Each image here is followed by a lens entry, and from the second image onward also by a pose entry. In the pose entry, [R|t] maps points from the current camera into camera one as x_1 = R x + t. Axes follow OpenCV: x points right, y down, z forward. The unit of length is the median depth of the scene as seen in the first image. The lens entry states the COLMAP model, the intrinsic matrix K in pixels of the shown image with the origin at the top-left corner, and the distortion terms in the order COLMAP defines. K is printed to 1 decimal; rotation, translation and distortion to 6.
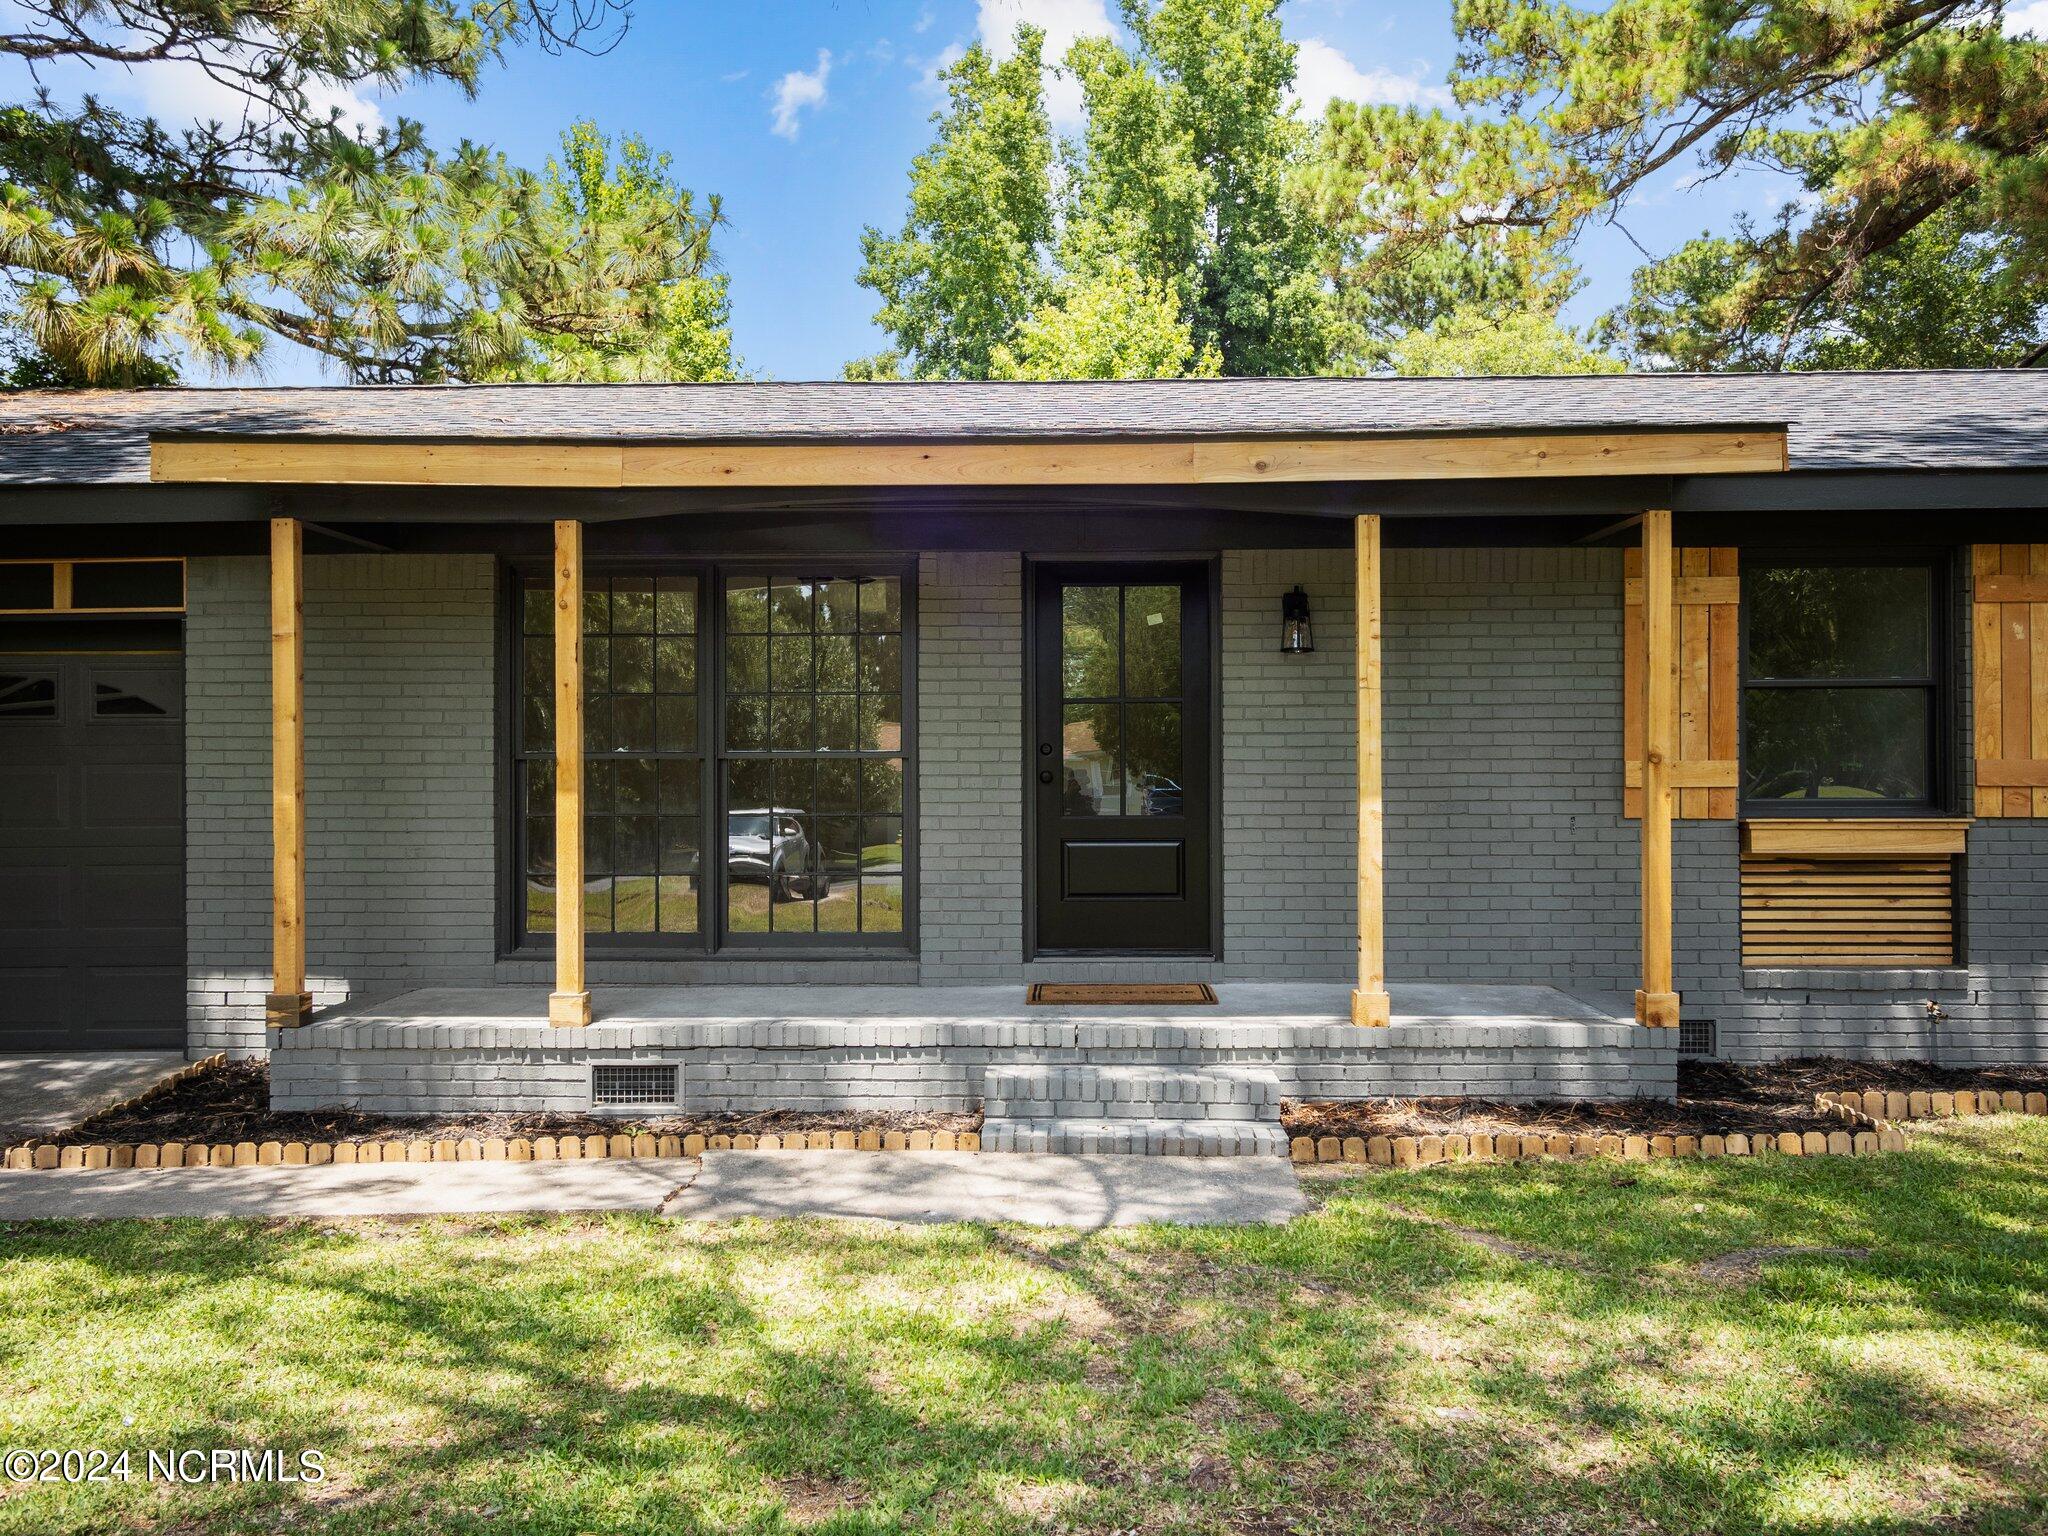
lens RADIAL K [[1664.9, 0, 1028.6], [0, 1664.9, 783.2], [0, 0, 1]] dist [0.007795, 0.014403]
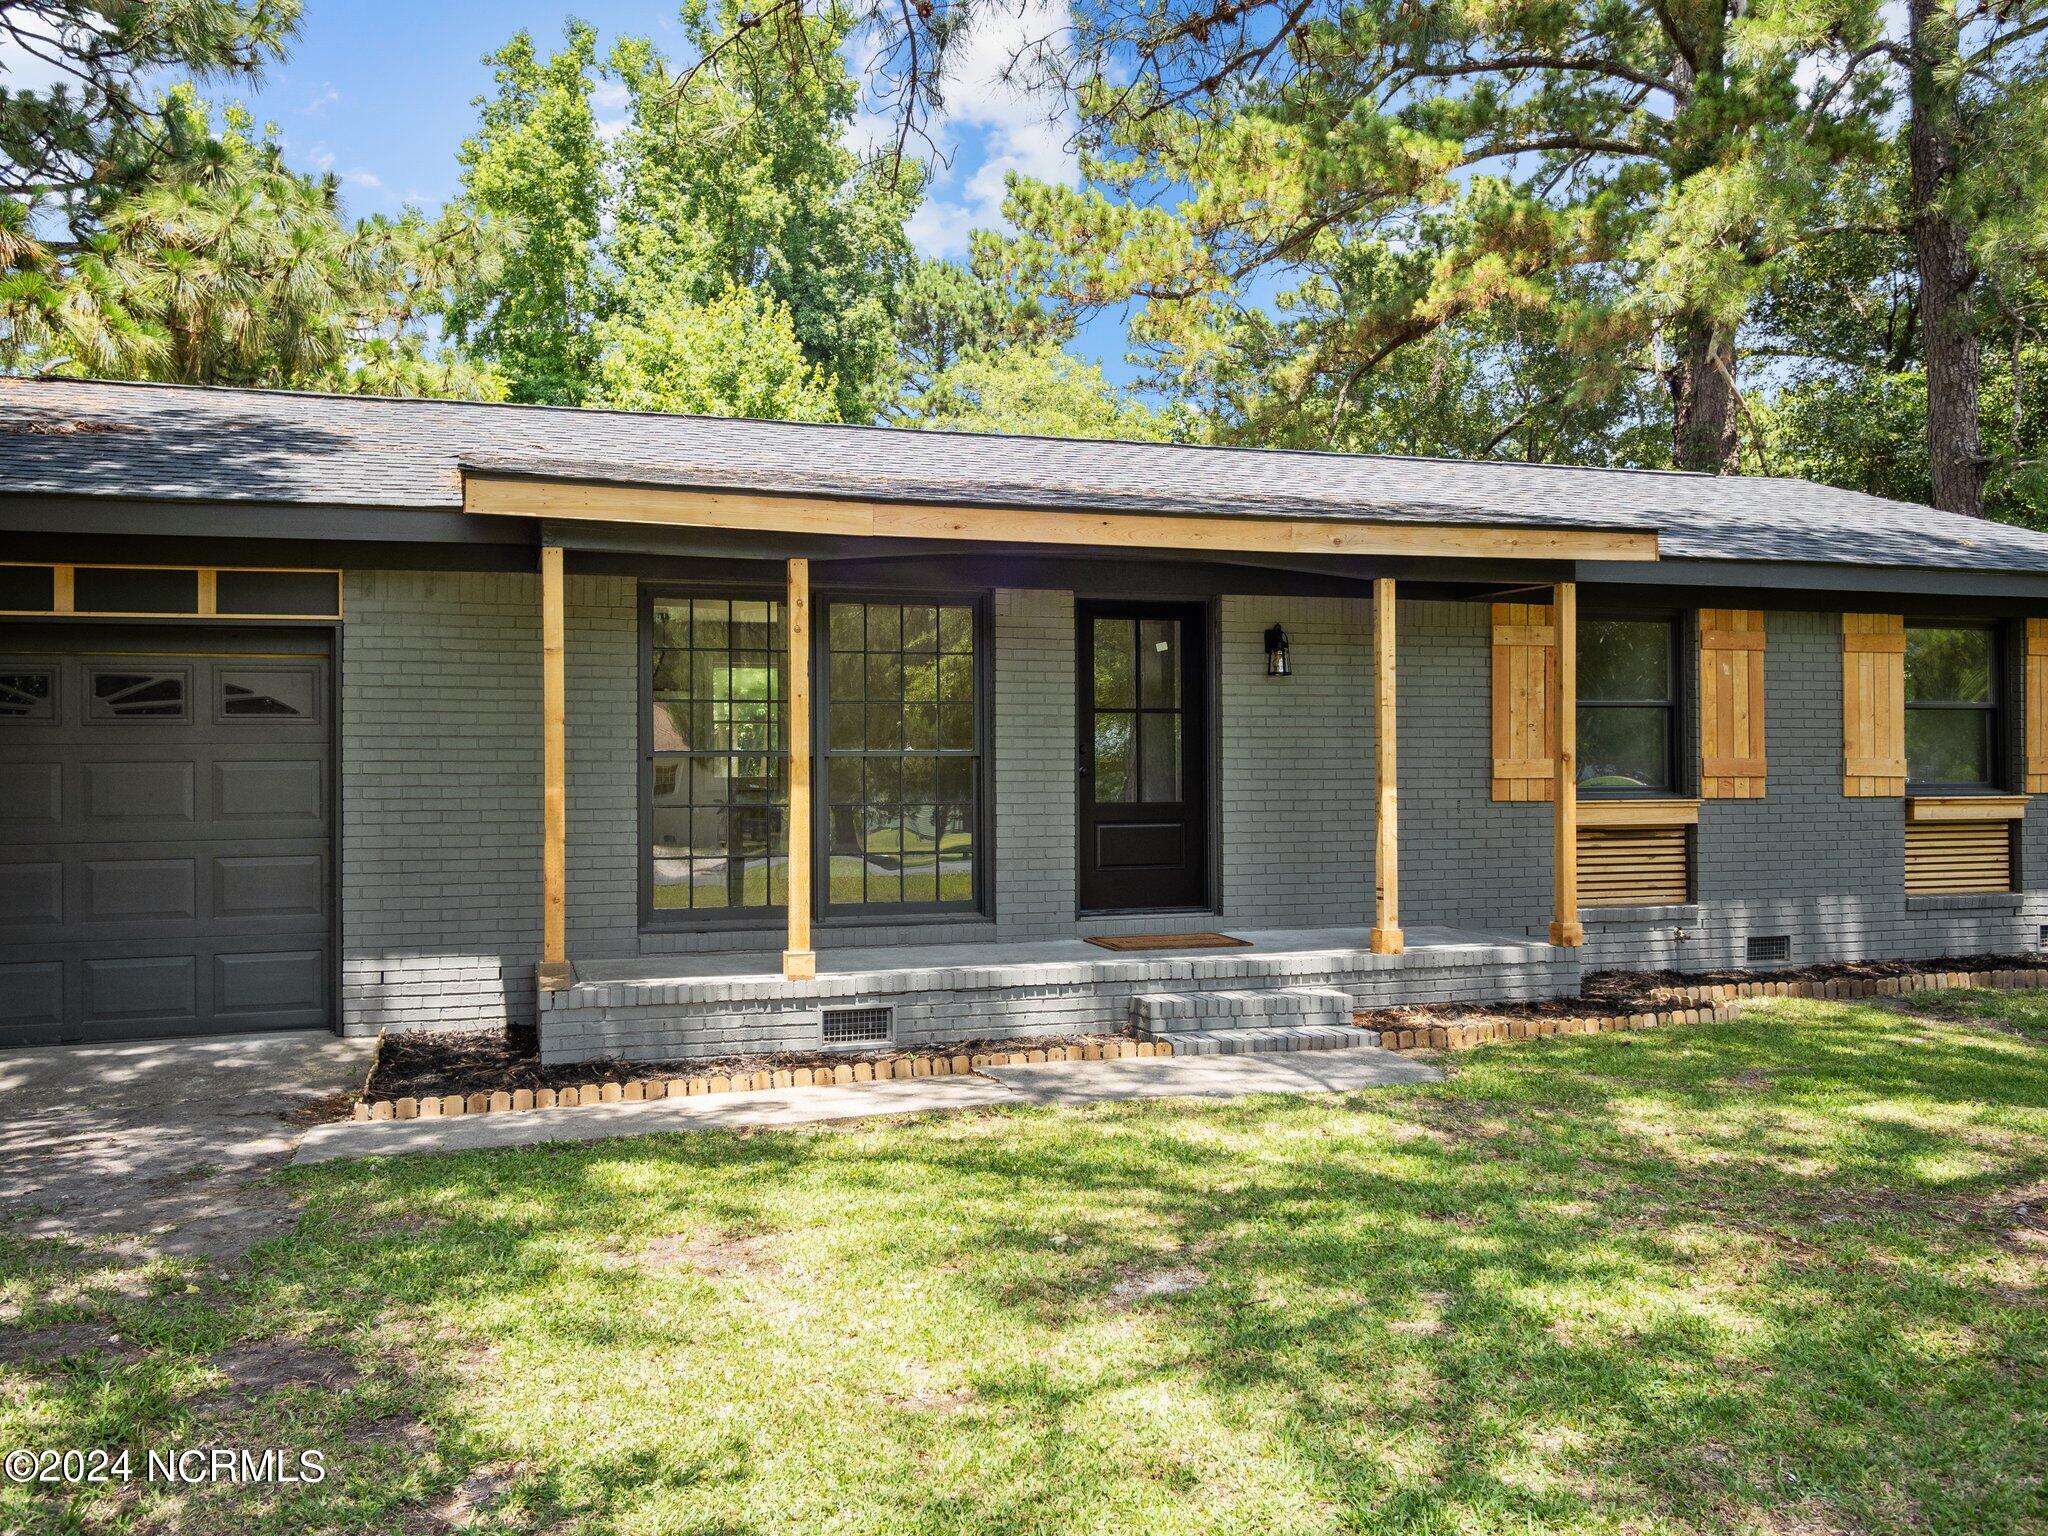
lens RADIAL K [[1664.9, 0, 1015.9], [0, 1664.9, 769.3], [0, 0, 1]] dist [0.007795, 0.014403]
pose [[0.946026, -0.001500, 0.324087, -0.452402], [0.003568, 0.999977, -0.005789, 0.001608], [-0.324071, 0.006633, 0.946009, -0.163552]]
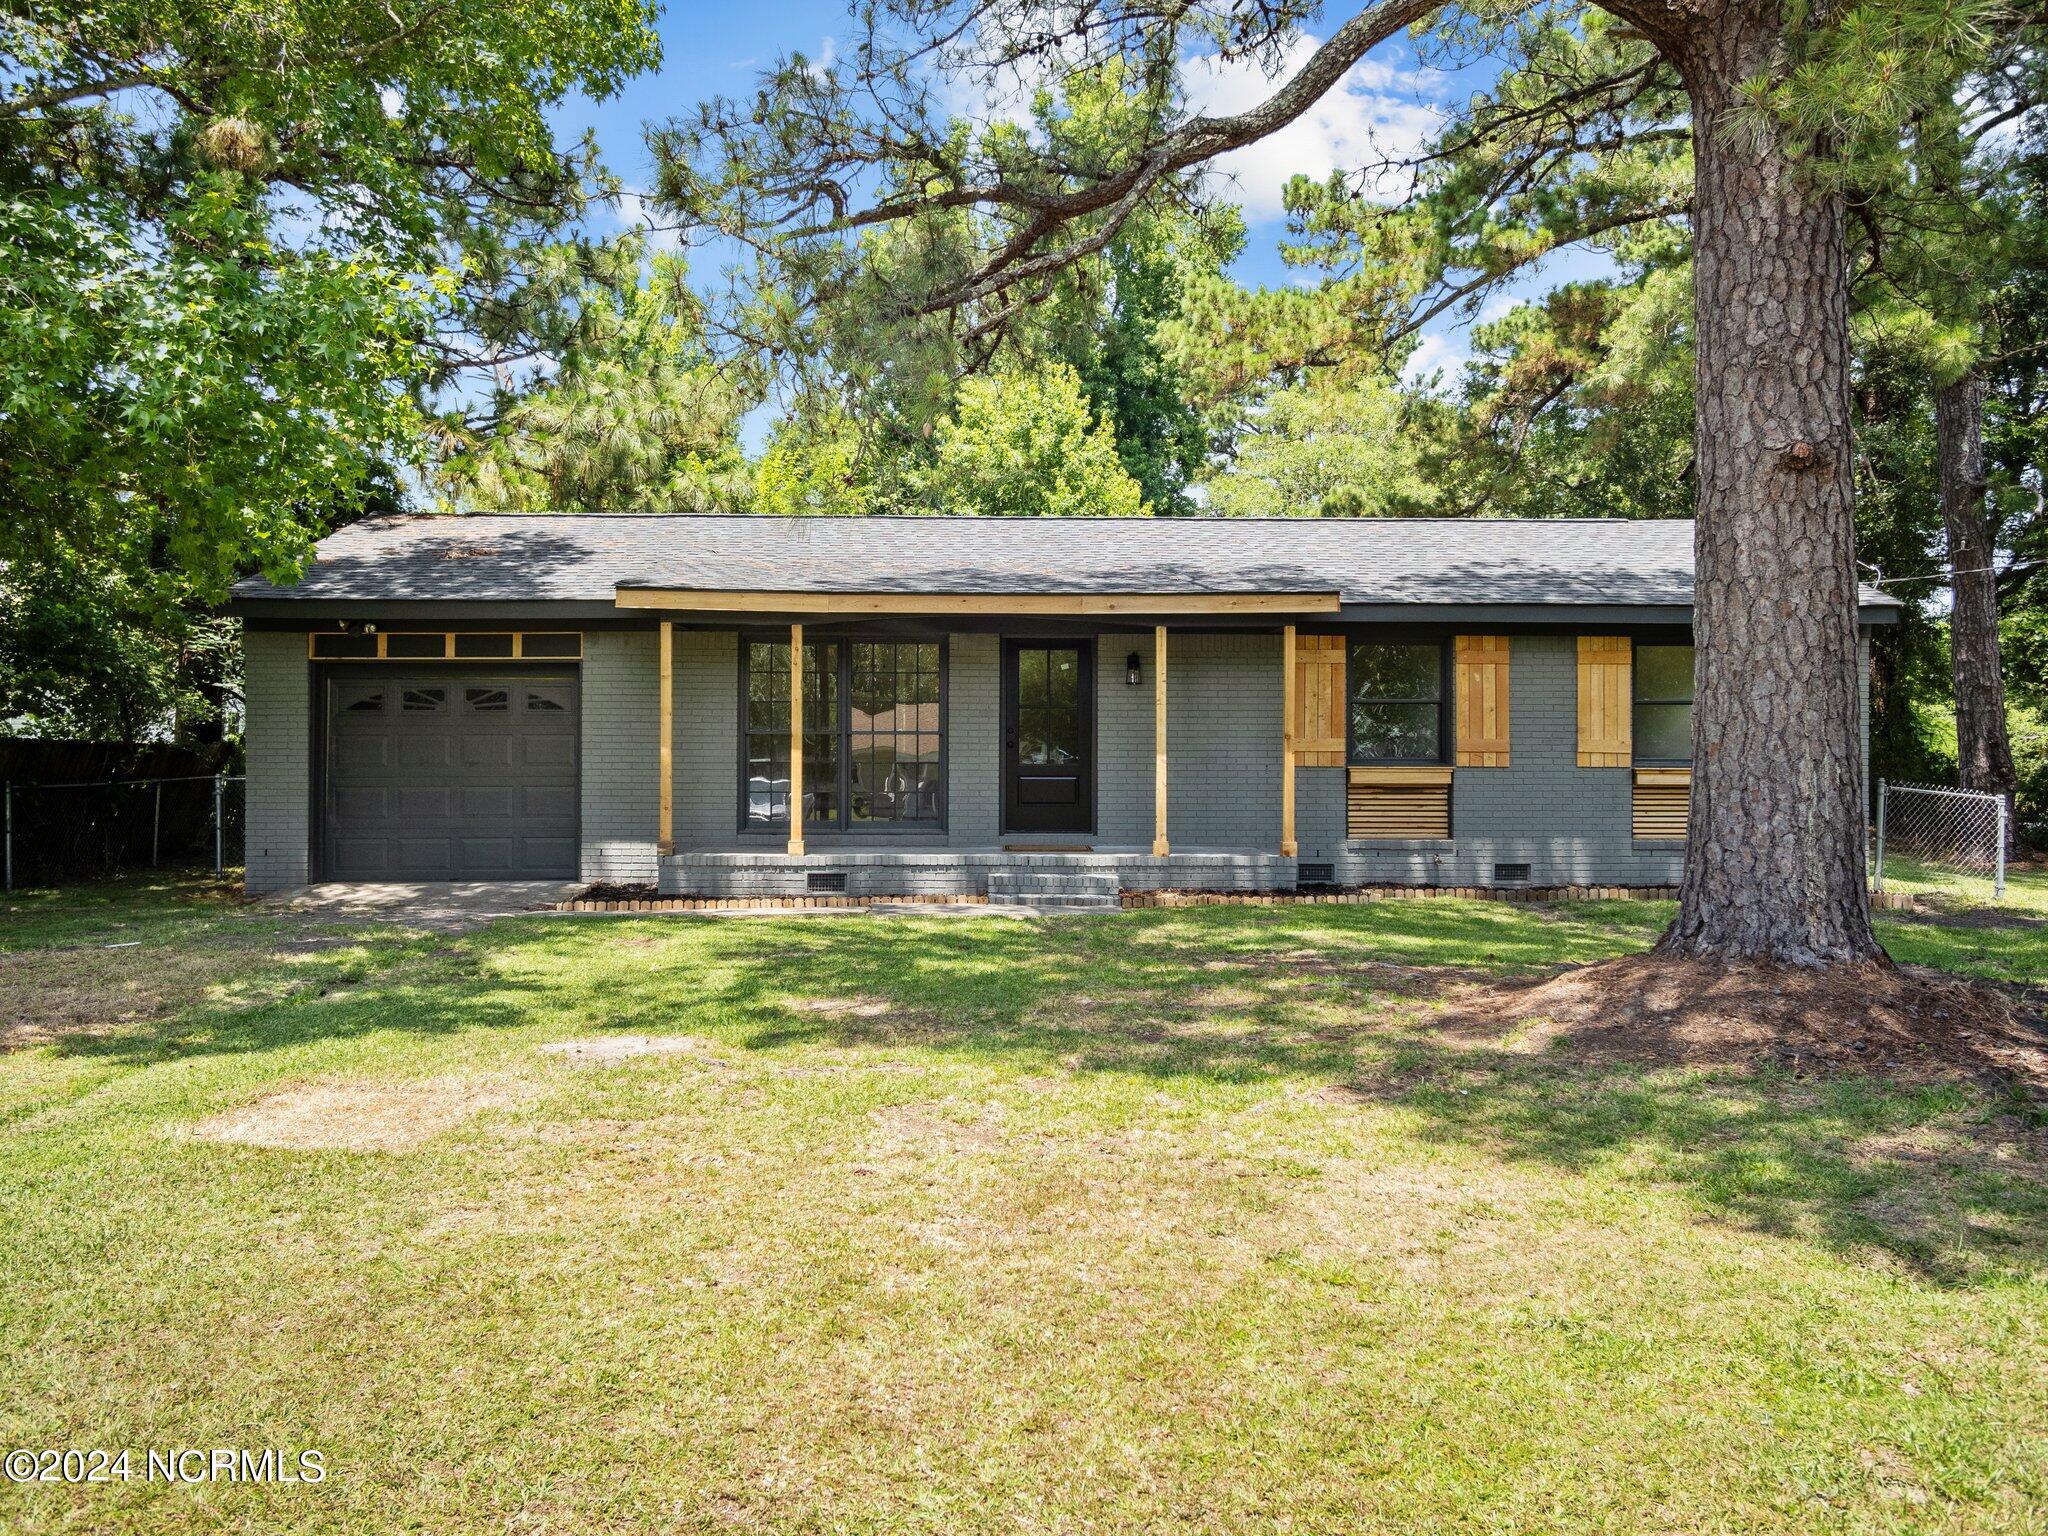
lens RADIAL K [[1664.9, 0, 1004.8], [0, 1664.9, 766.1], [0, 0, 1]] dist [0.007795, 0.014403]
pose [[0.999103, 0.006216, 0.041899, -0.082642], [-0.006239, 0.999980, 0.000414, 0.022105], [-0.041895, -0.000675, 0.999122, -1.042278]]
